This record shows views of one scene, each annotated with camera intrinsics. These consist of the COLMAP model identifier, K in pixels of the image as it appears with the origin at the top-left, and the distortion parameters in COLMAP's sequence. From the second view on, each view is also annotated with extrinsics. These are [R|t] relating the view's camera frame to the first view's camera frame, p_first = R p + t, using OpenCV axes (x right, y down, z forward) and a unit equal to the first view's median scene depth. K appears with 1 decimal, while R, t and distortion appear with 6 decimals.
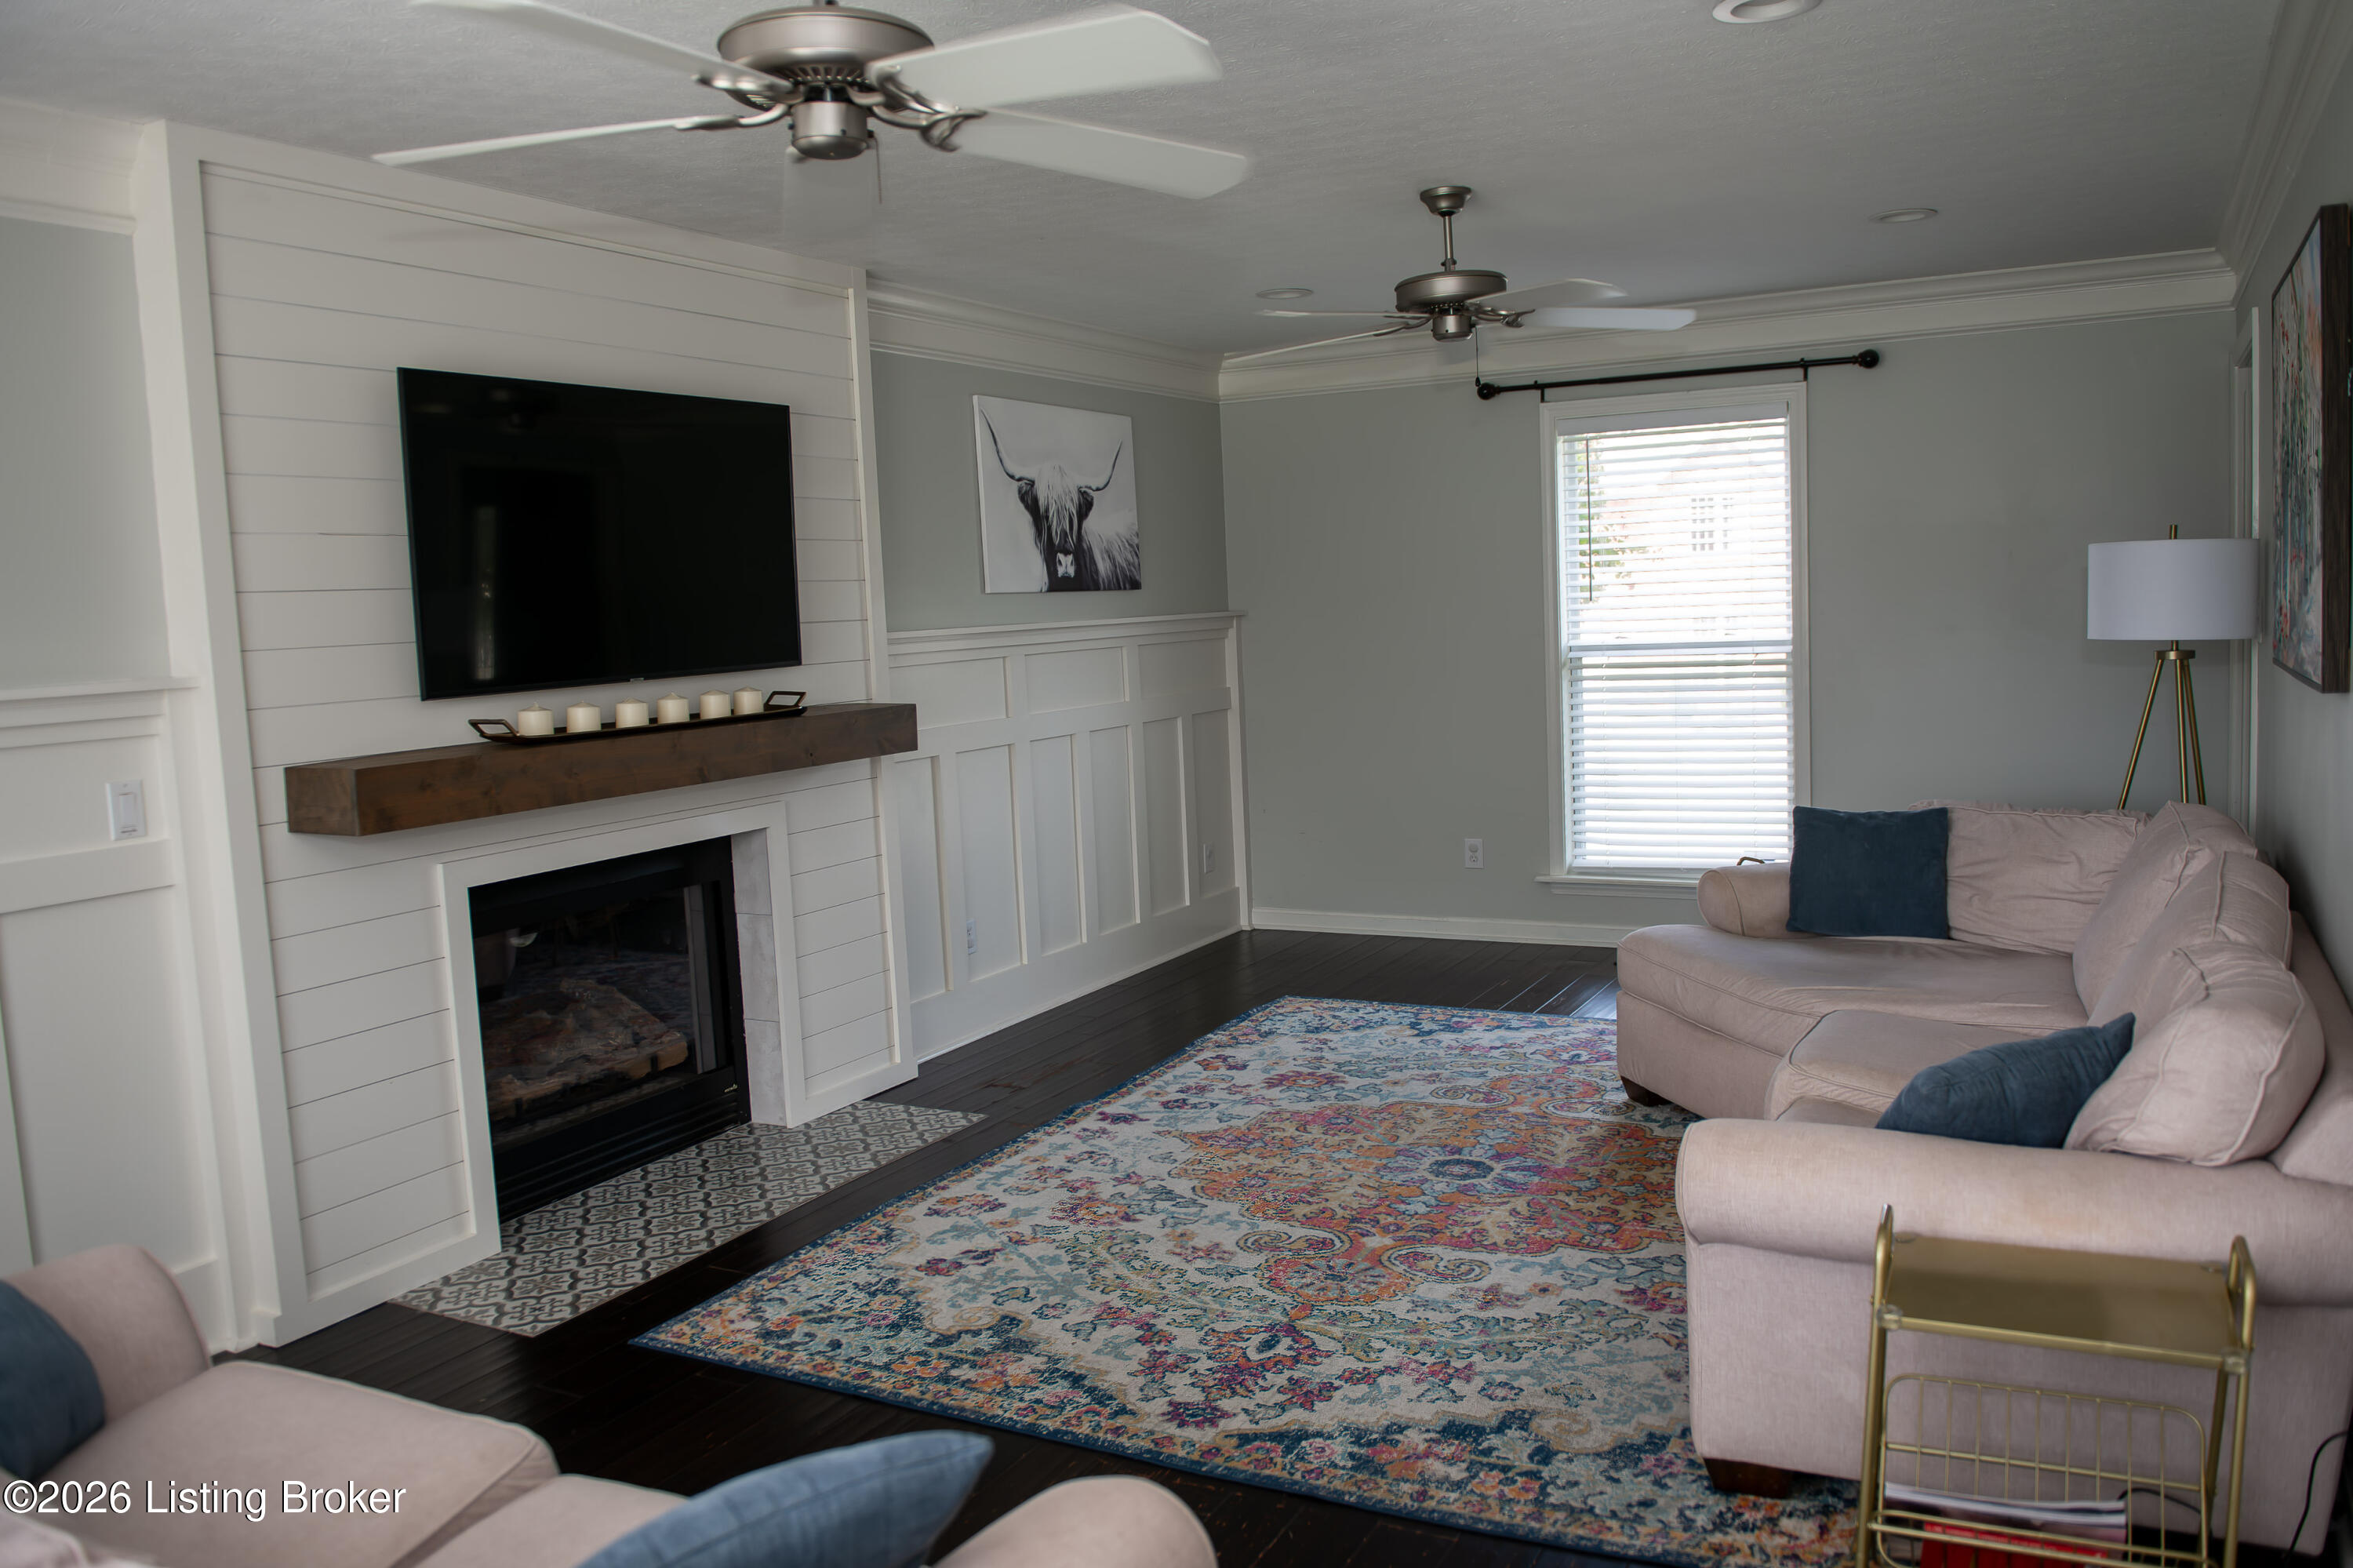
lens RADIAL K [[1700.0, 0, 1176.5], [0, 1700.0, 784.0], [0, 0, 1]] dist [-0.038303, -0.006586]
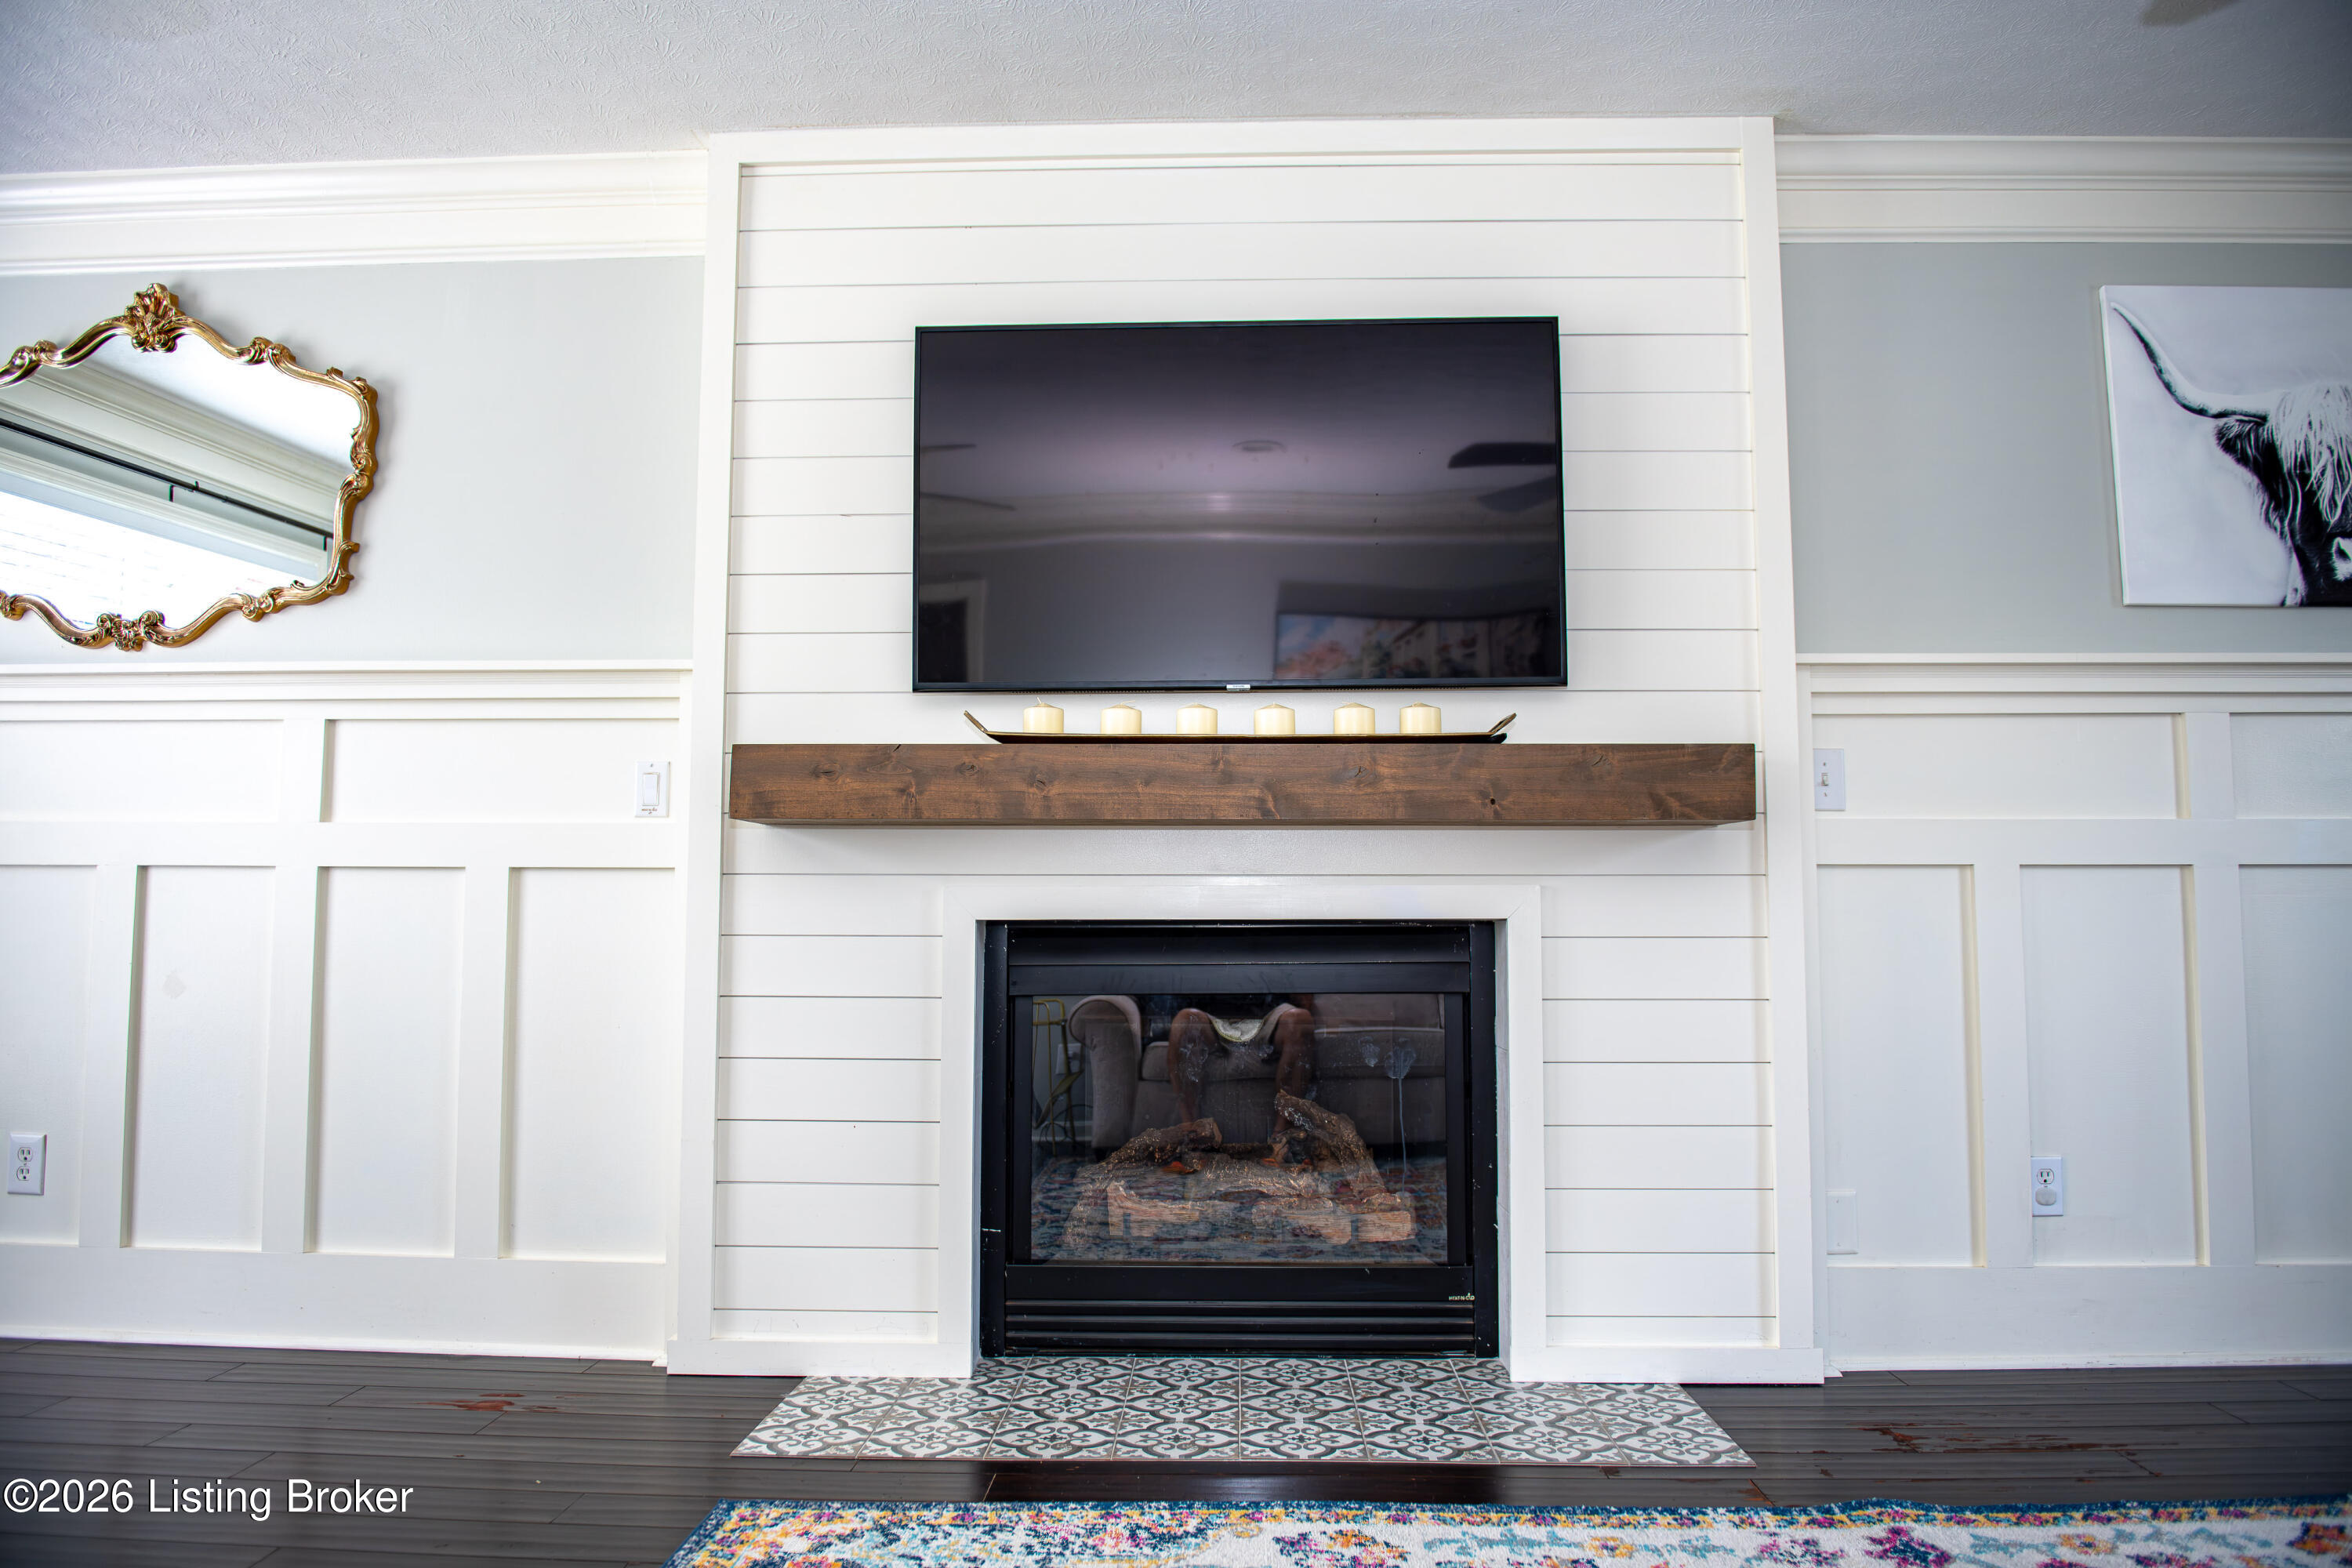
lens RADIAL K [[1565.1, 0, 1216.6], [0, 1565.1, 808.9], [0, 0, 1]] dist [-0.047031, -0.000978]
pose [[0.457456, -0.028974, -0.888760, 0.344629], [-0.113976, 0.989315, -0.090917, 0.066778], [0.881897, 0.142888, 0.449266, 0.782983]]
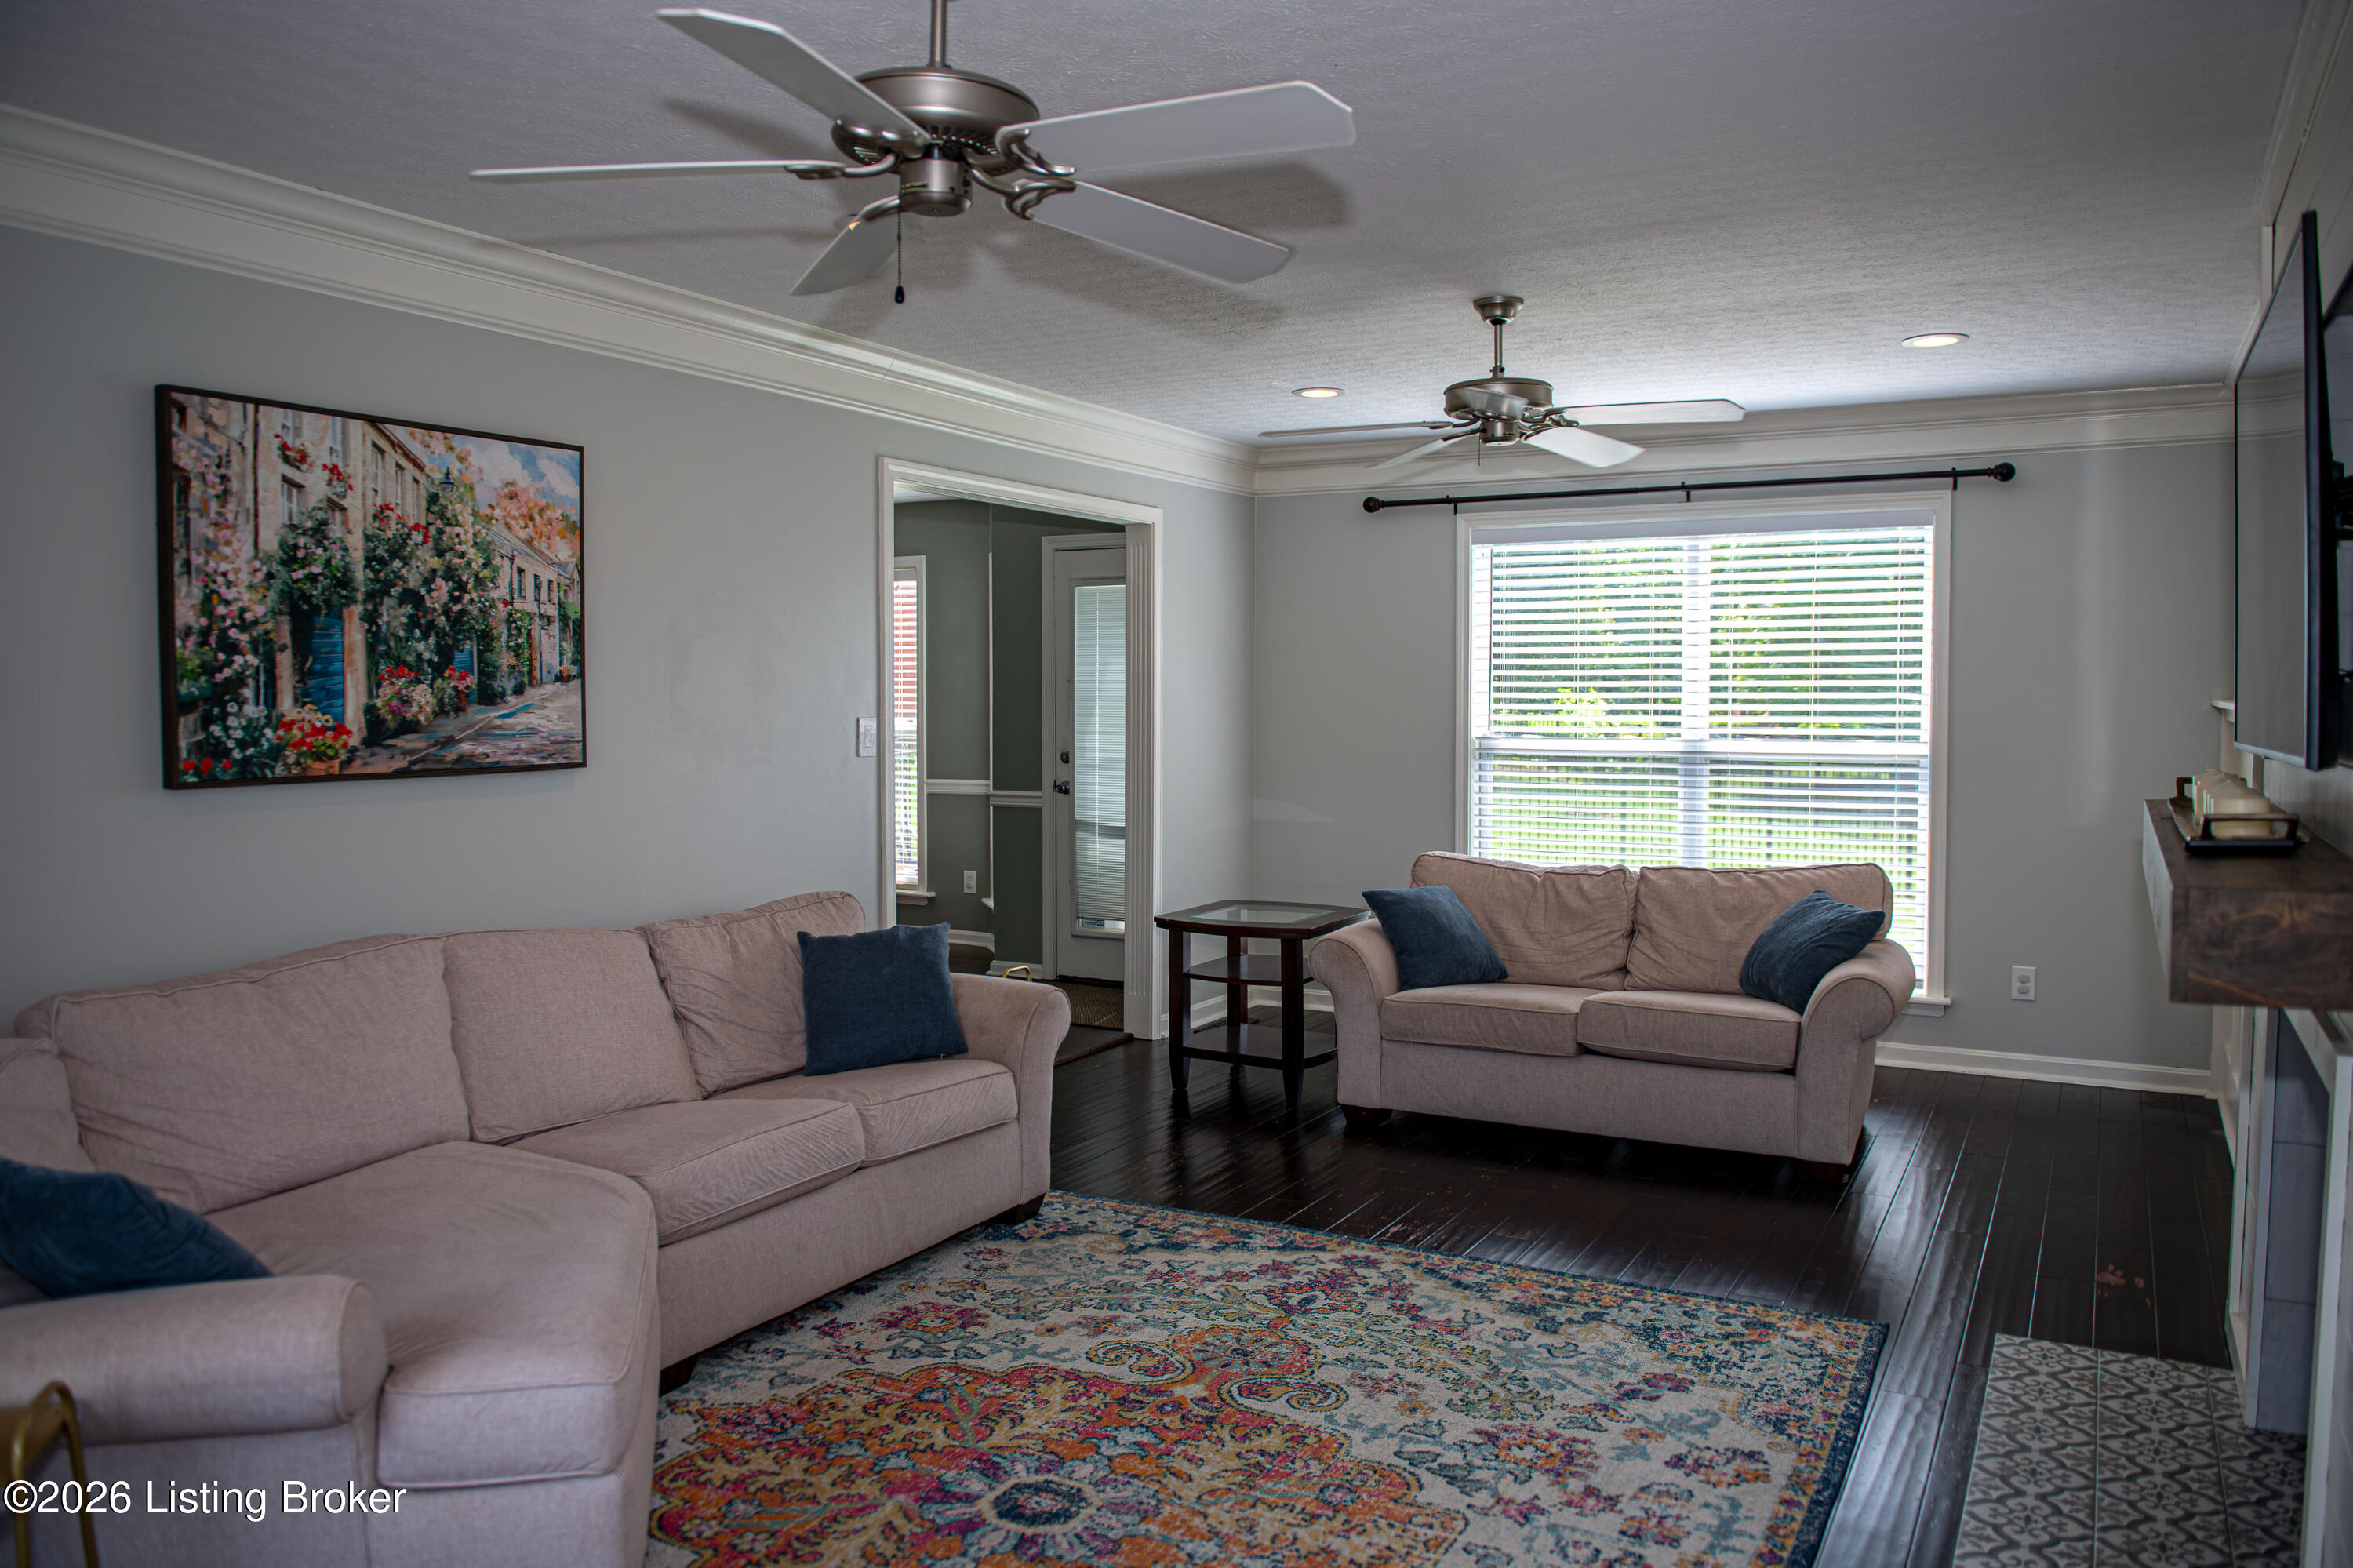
lens RADIAL K [[1700.0, 0, 1176.5], [0, 1700.0, 784.0], [0, 0, 1]] dist [-0.038303, -0.006586]
pose [[-0.999139, 0.040663, 0.008246, 0.107797], [0.041461, 0.986019, 0.161395, -0.196825], [-0.001568, 0.161598, -0.986855, 1.873090]]
